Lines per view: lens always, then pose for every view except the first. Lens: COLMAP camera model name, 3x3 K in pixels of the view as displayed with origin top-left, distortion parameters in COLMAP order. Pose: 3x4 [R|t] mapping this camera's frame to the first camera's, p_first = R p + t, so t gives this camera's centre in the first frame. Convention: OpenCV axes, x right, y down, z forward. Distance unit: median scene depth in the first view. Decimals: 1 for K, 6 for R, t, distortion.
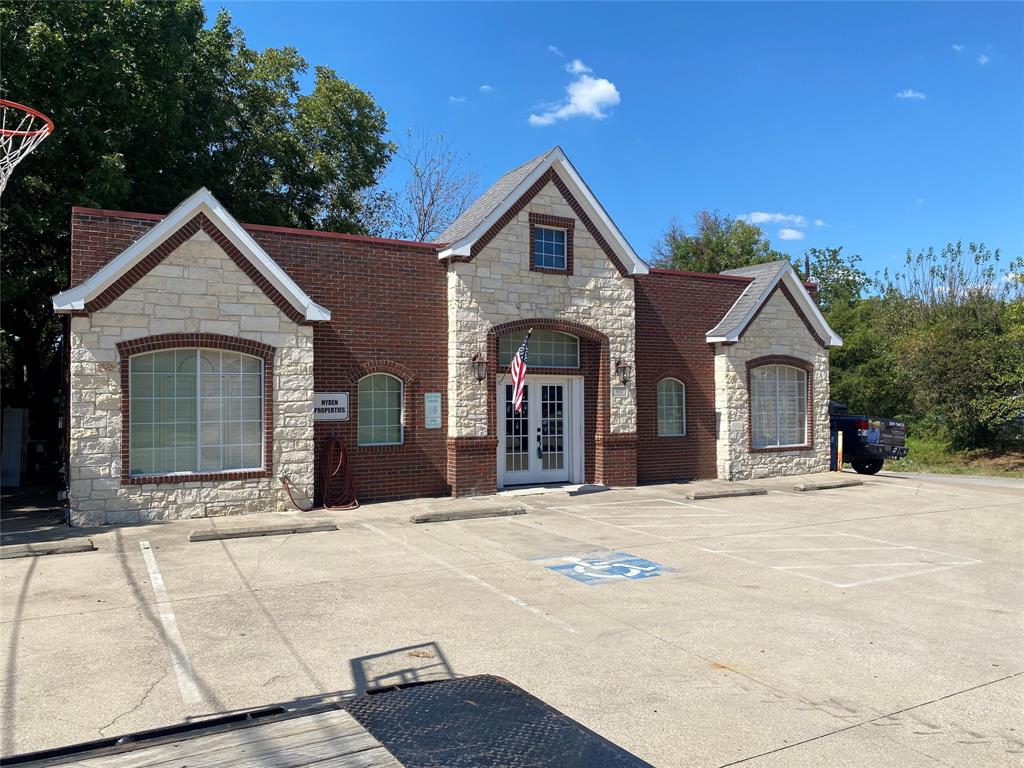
lens RADIAL K [[780.2, 0, 514.5], [0, 780.2, 379.3], [0, 0, 1]] dist [0.029170, -0.040937]
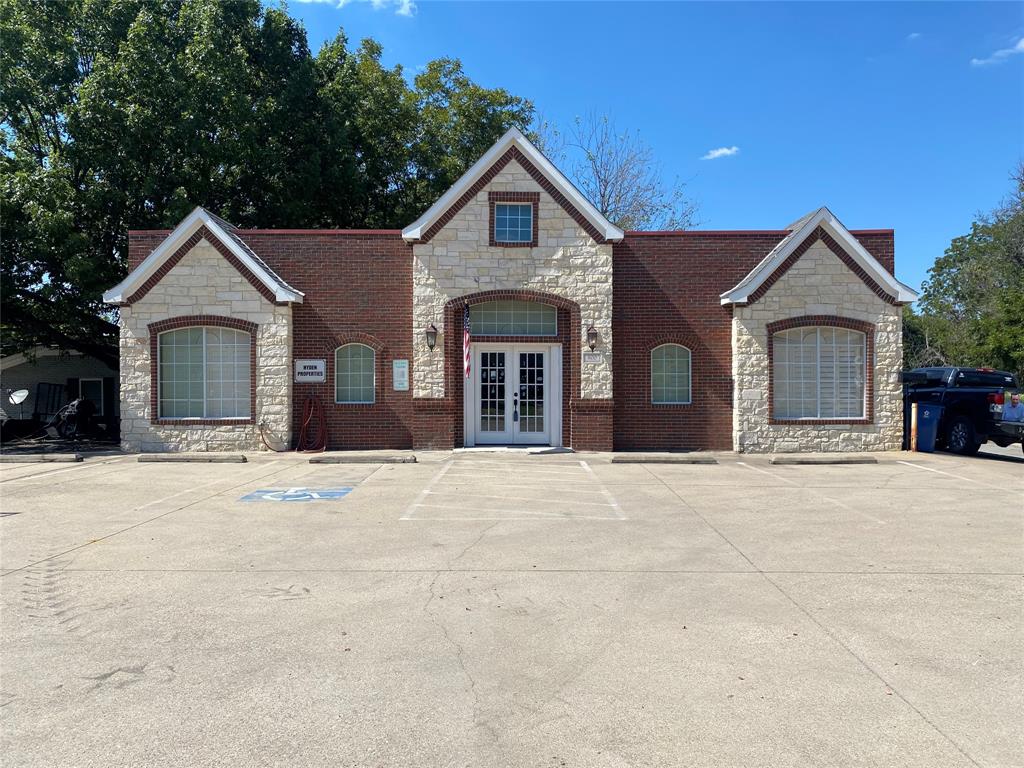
lens RADIAL K [[780.2, 0, 516.1], [0, 780.2, 389.1], [0, 0, 1]] dist [0.029170, -0.040937]
pose [[0.867437, 0.002132, -0.497542, 0.612268], [0.010846, 0.999672, 0.023193, 0.035619], [0.497429, -0.025514, 0.867130, 0.079095]]
